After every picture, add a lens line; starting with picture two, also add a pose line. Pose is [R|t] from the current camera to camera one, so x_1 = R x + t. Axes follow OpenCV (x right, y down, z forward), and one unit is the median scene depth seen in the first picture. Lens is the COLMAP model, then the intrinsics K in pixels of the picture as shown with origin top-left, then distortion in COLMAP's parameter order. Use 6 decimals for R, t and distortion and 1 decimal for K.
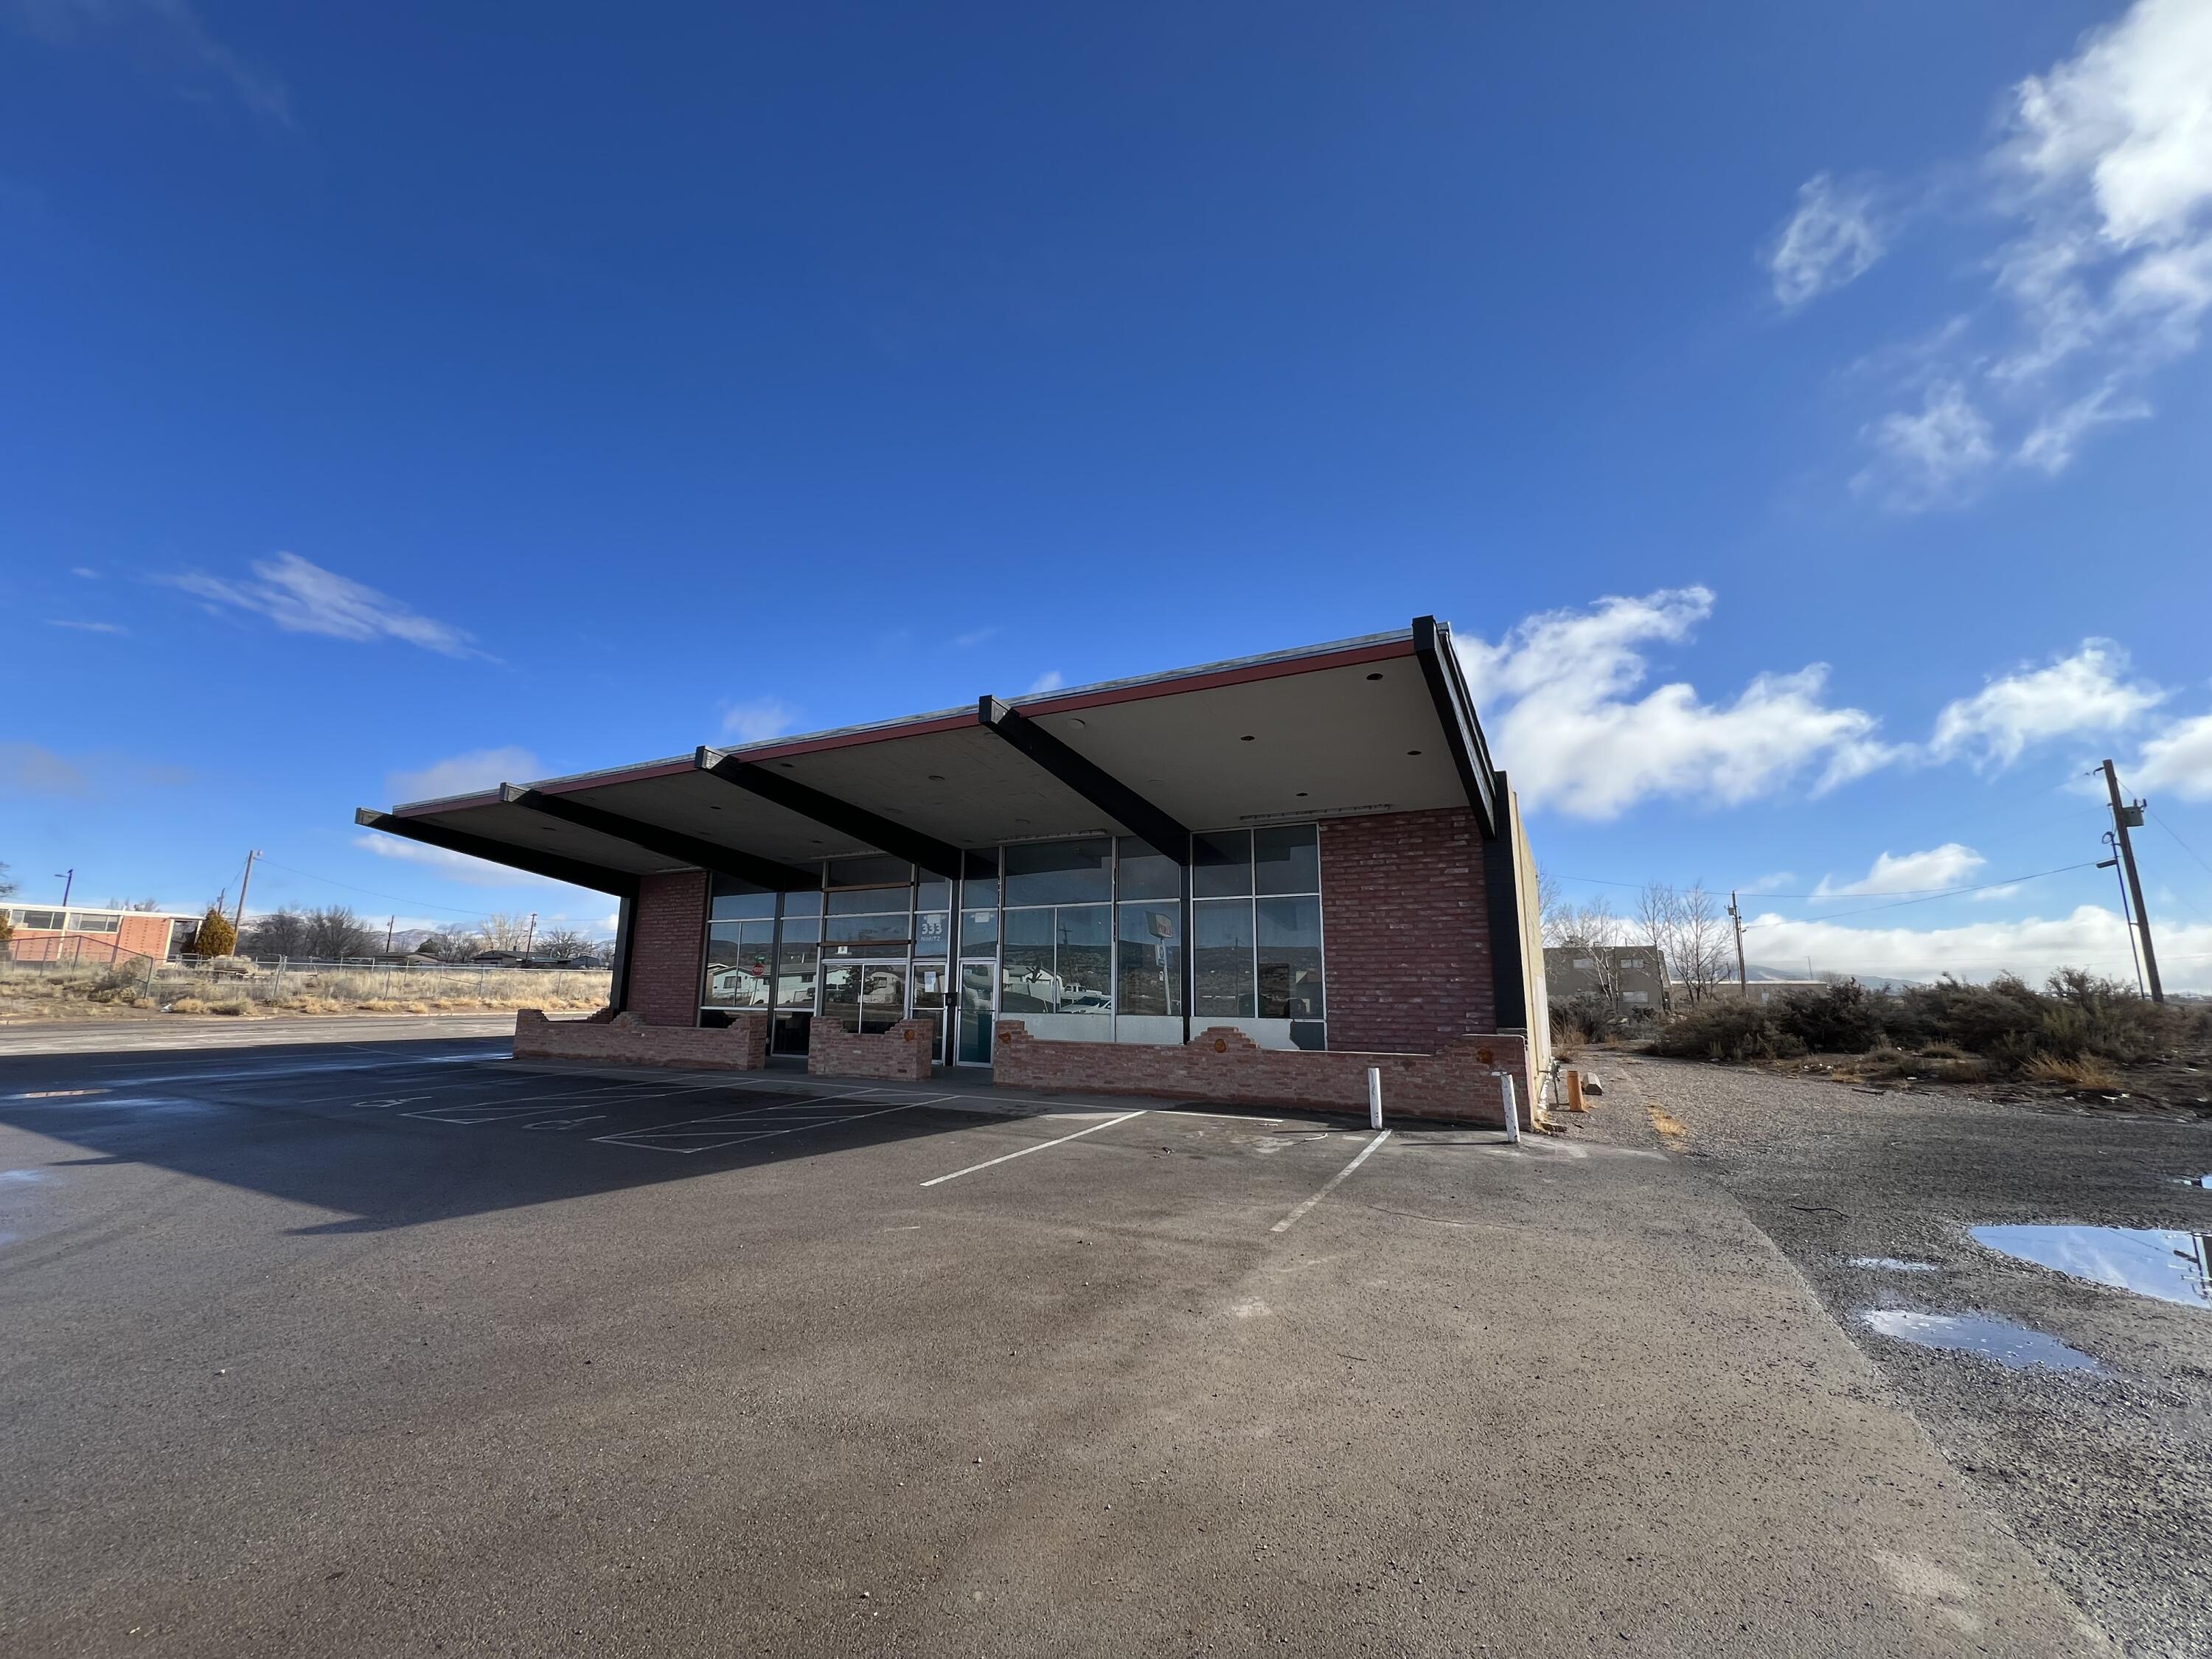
lens RADIAL K [[879.3, 0, 1099.0], [0, 879.3, 833.4], [0, 0, 1]] dist [-0.000034, -0.000257]
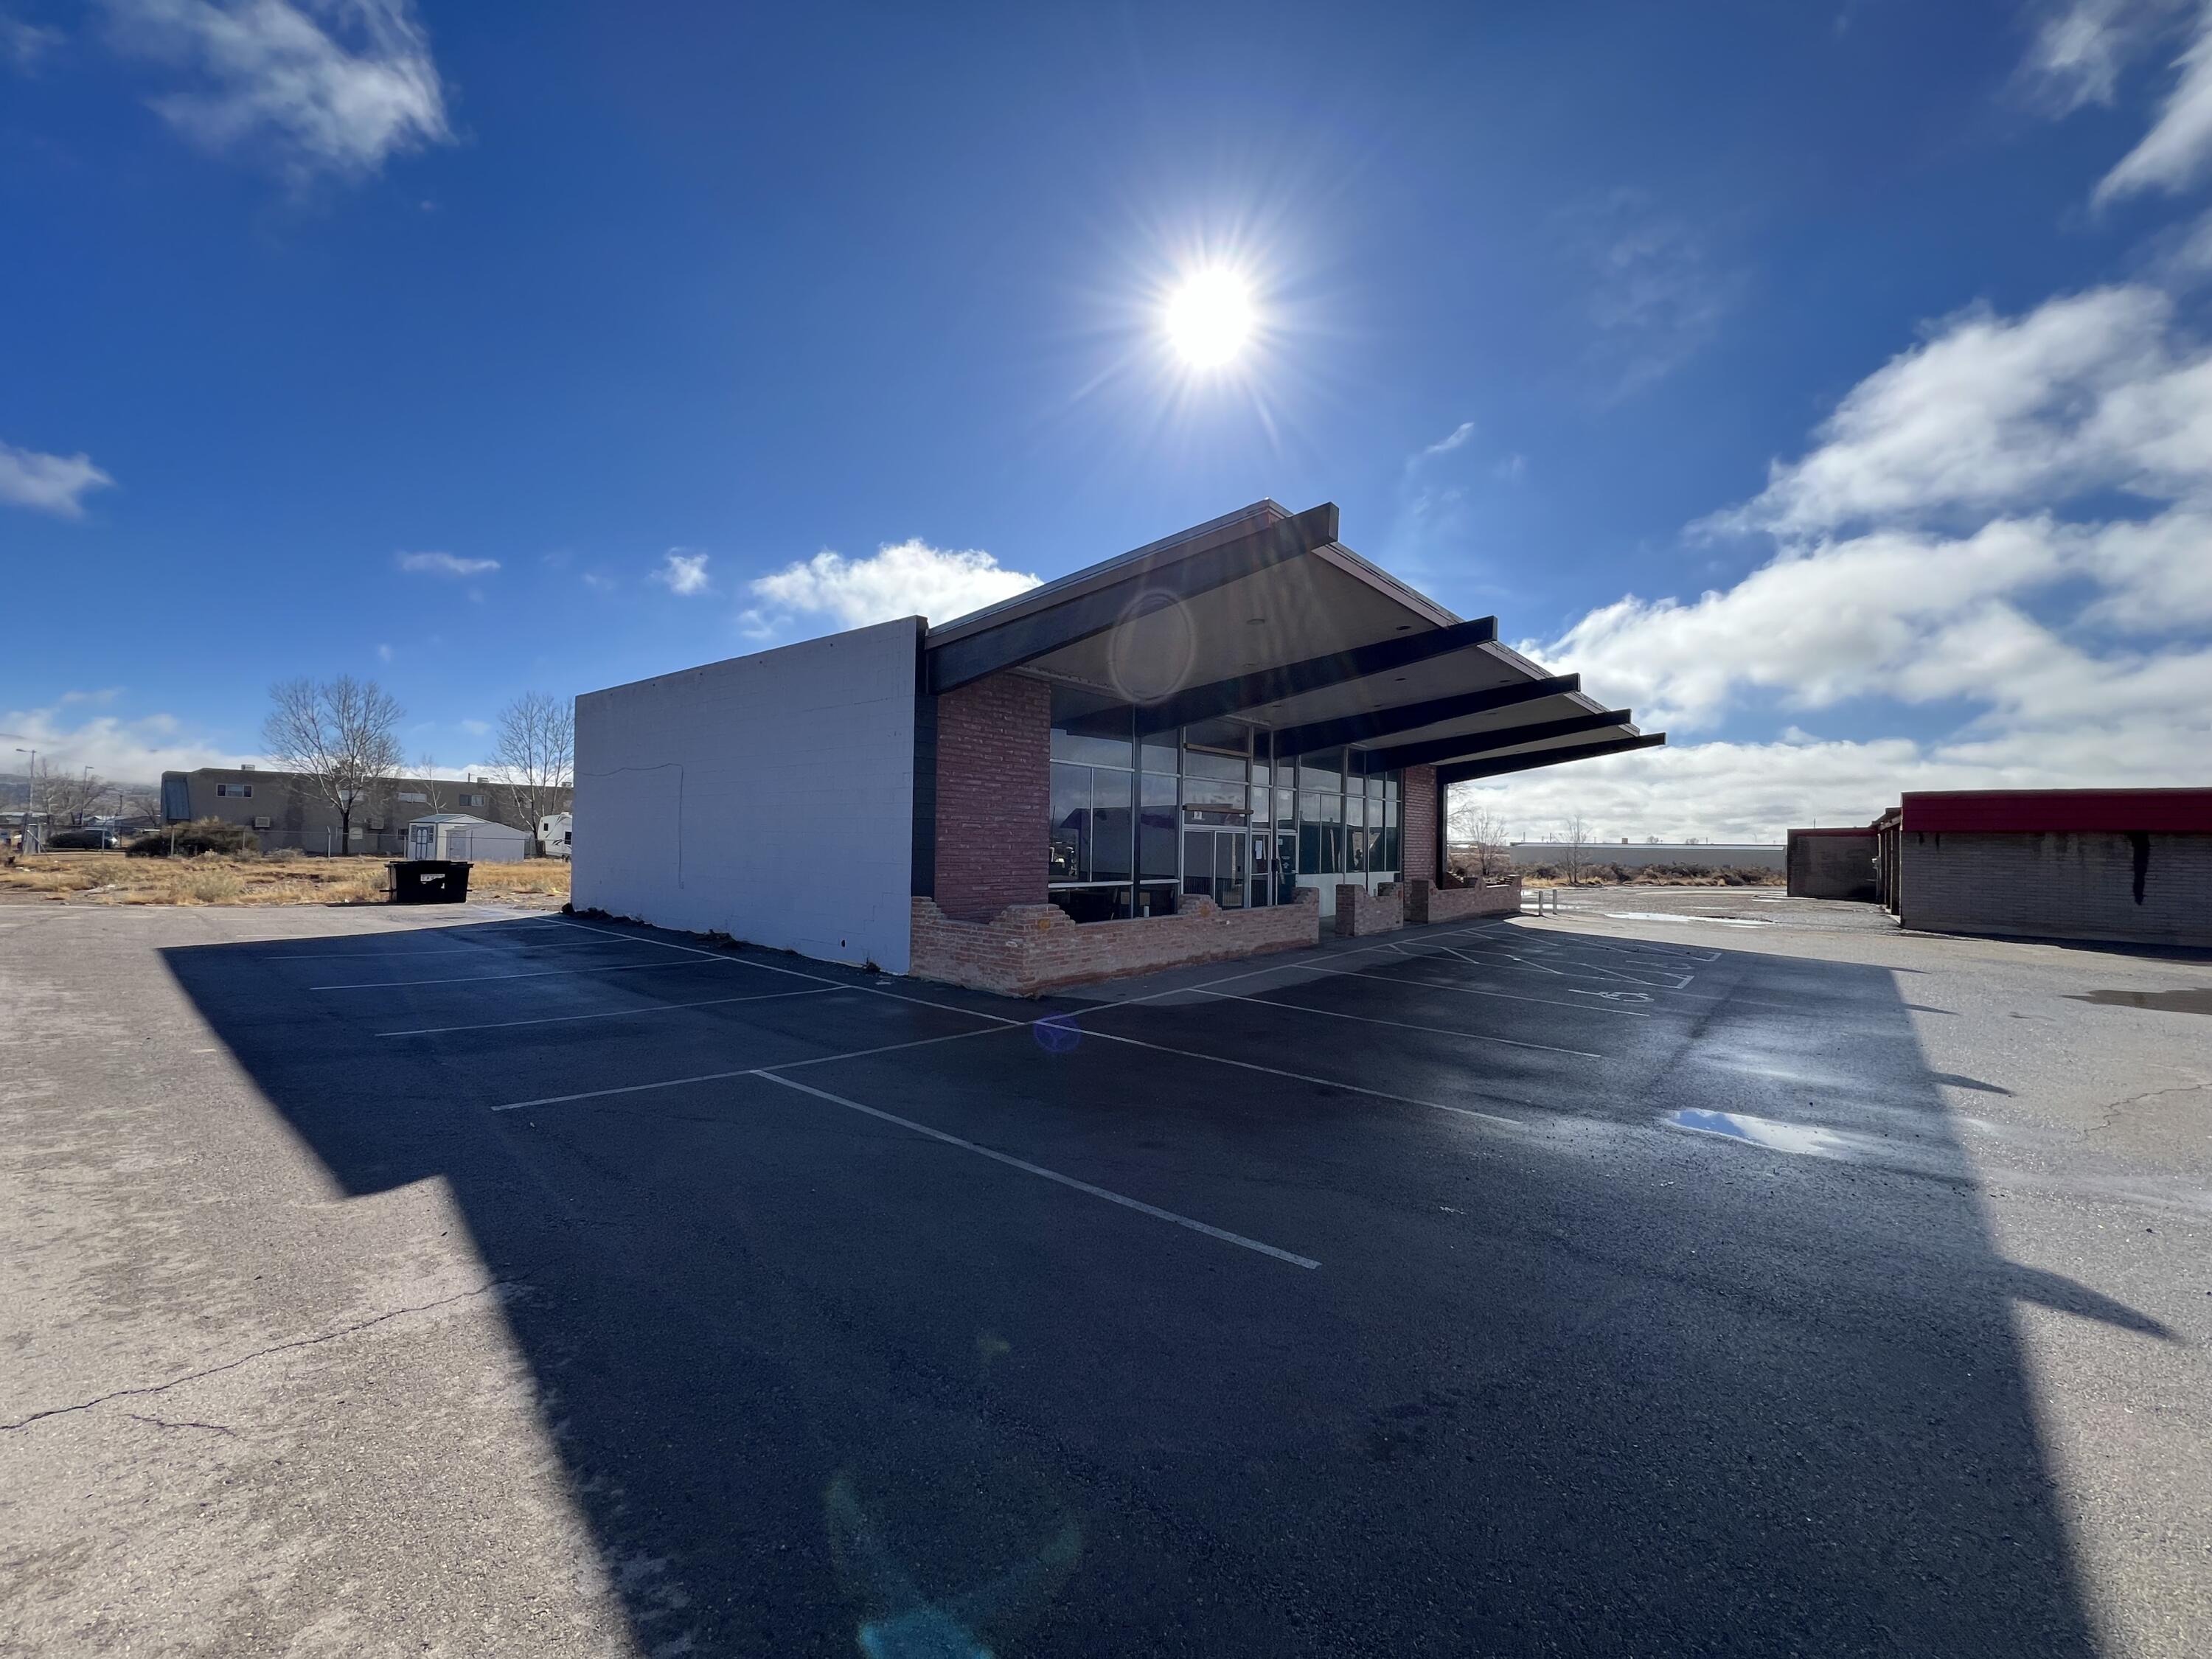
lens RADIAL K [[883.8, 0, 1106.5], [0, 883.8, 834.5], [0, 0, 1]] dist [-0.001697, -0.000069]
pose [[0.209789, 0.004870, 0.977735, -1.289091], [-0.188909, 0.981347, 0.035646, 0.146024], [-0.959324, -0.192181, 0.206796, 0.953723]]
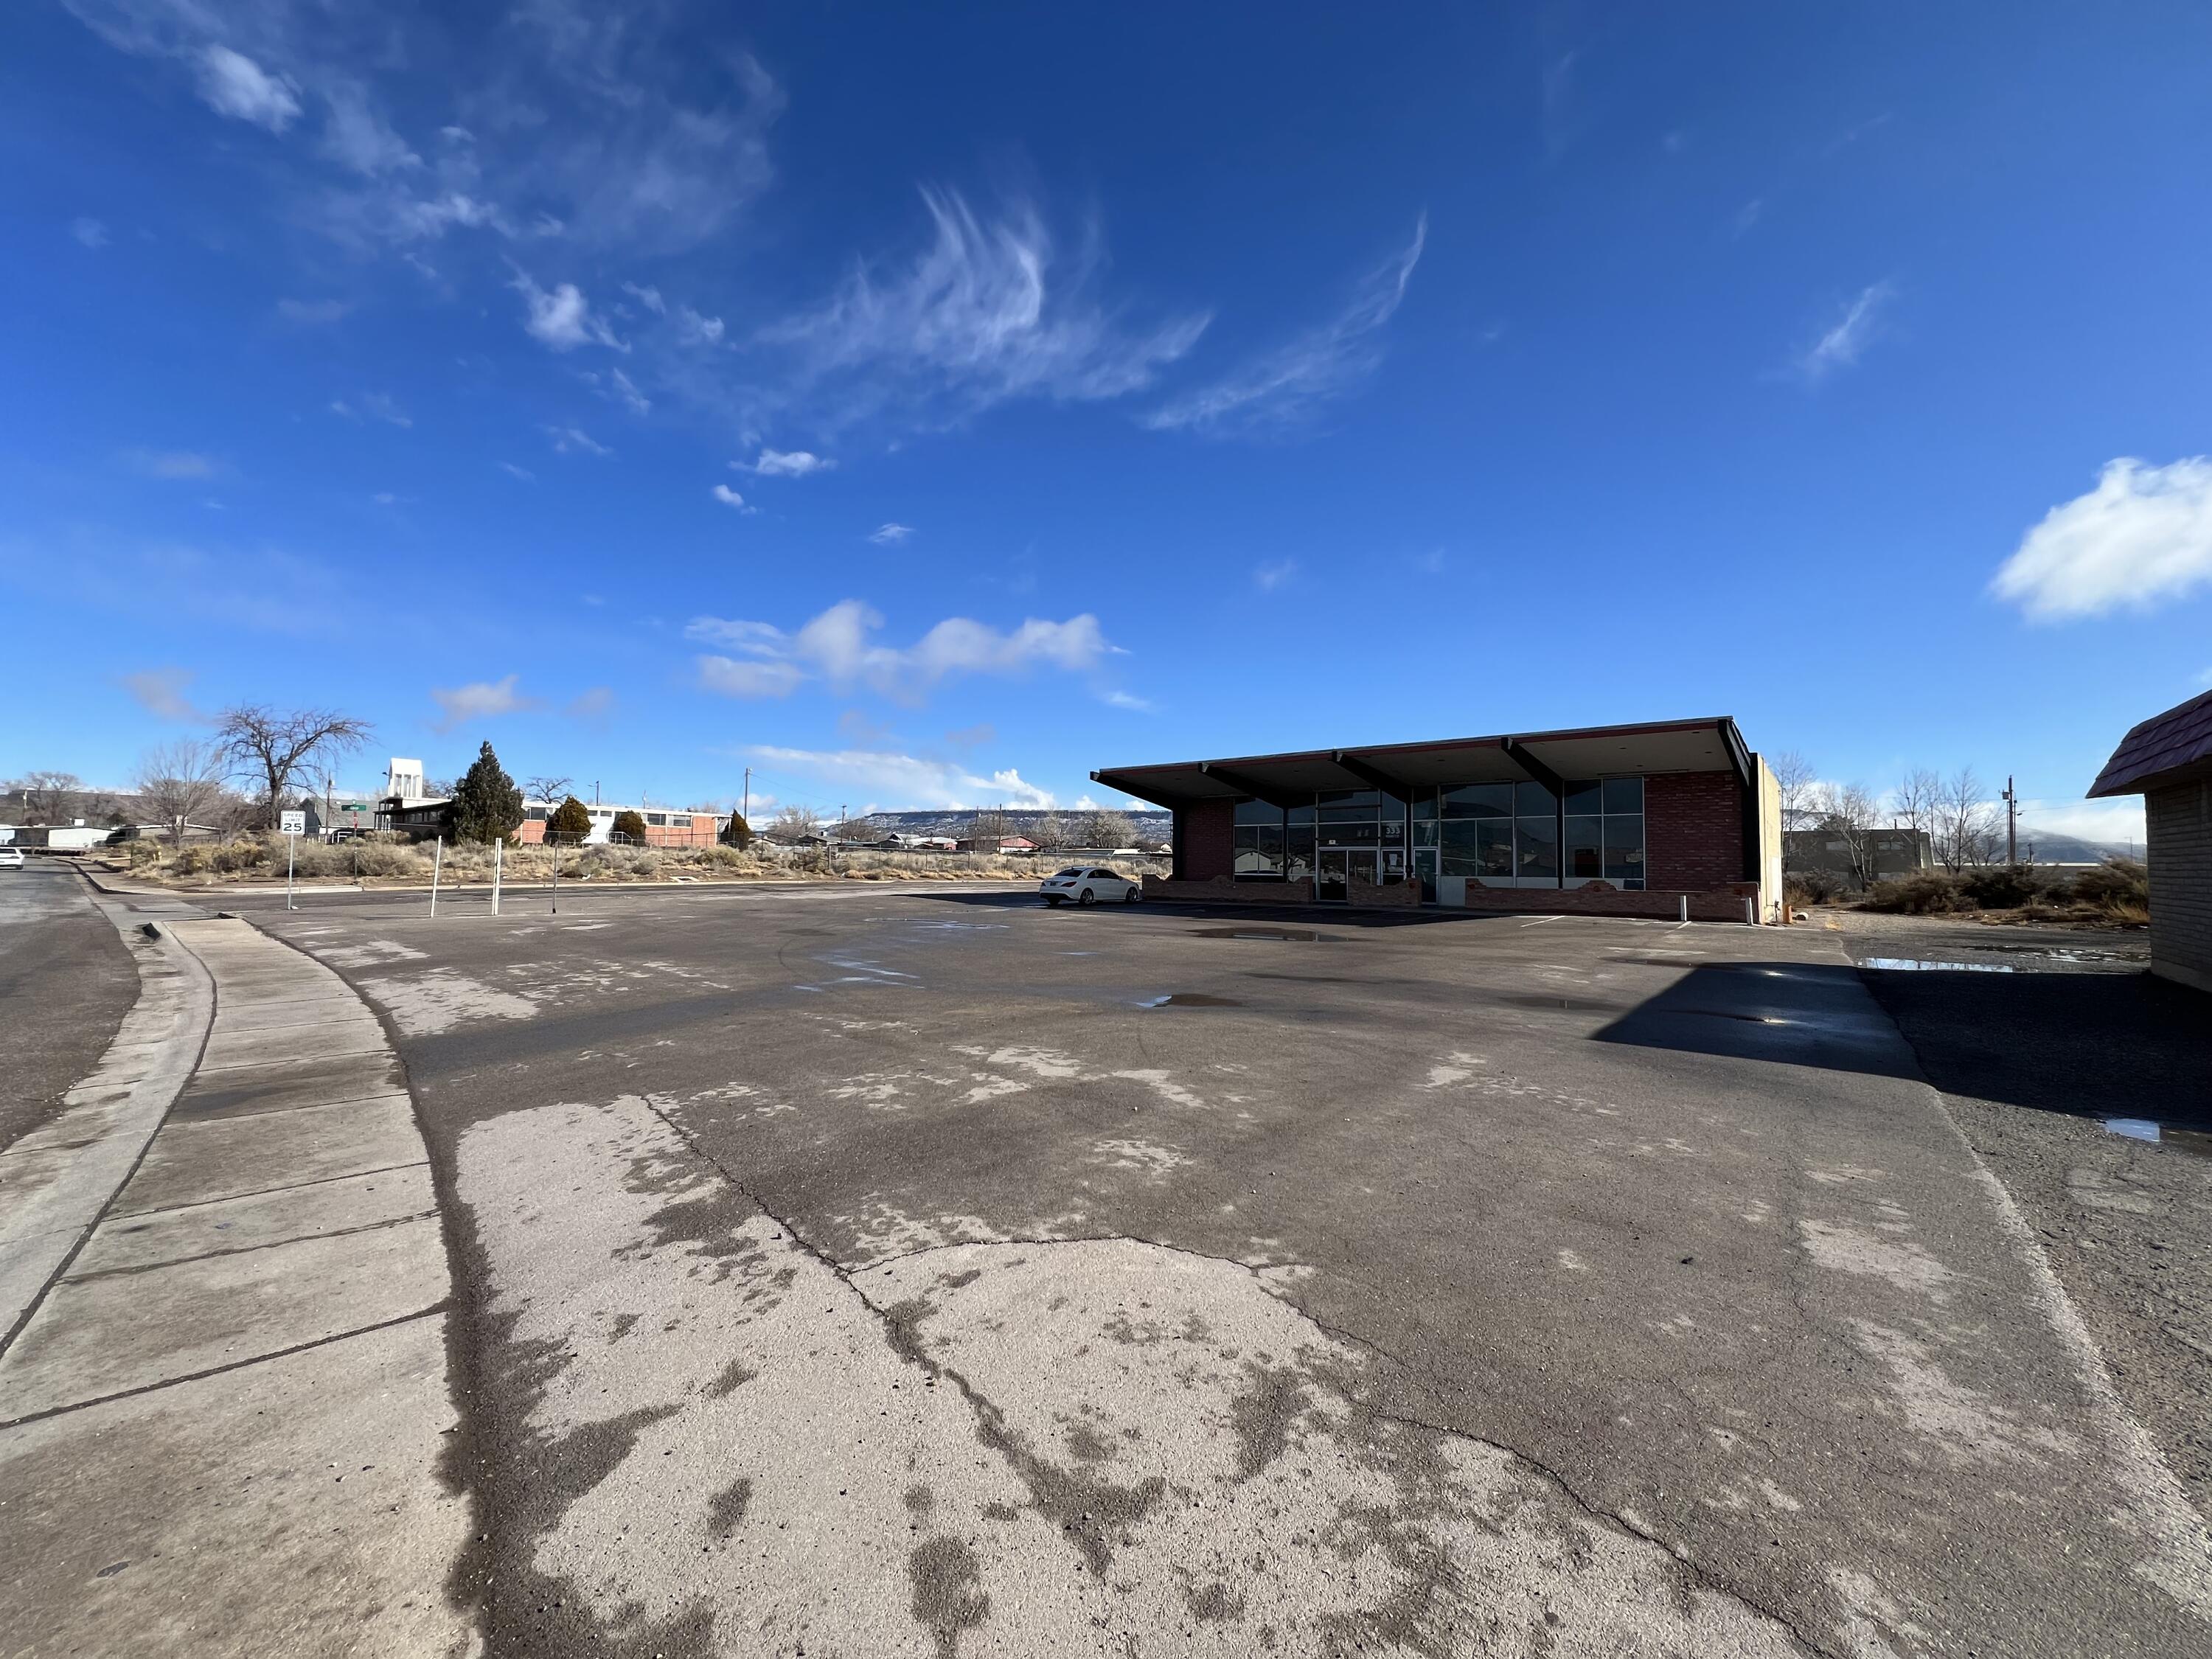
lens RADIAL K [[879.3, 0, 1102.1], [0, 879.3, 827.1], [0, 0, 1]] dist [-0.000034, -0.000257]
pose [[0.978282, -0.005752, -0.207199, -0.403035], [0.031952, 0.991852, 0.123326, -0.141192], [0.204801, -0.127268, 0.970494, -0.879258]]
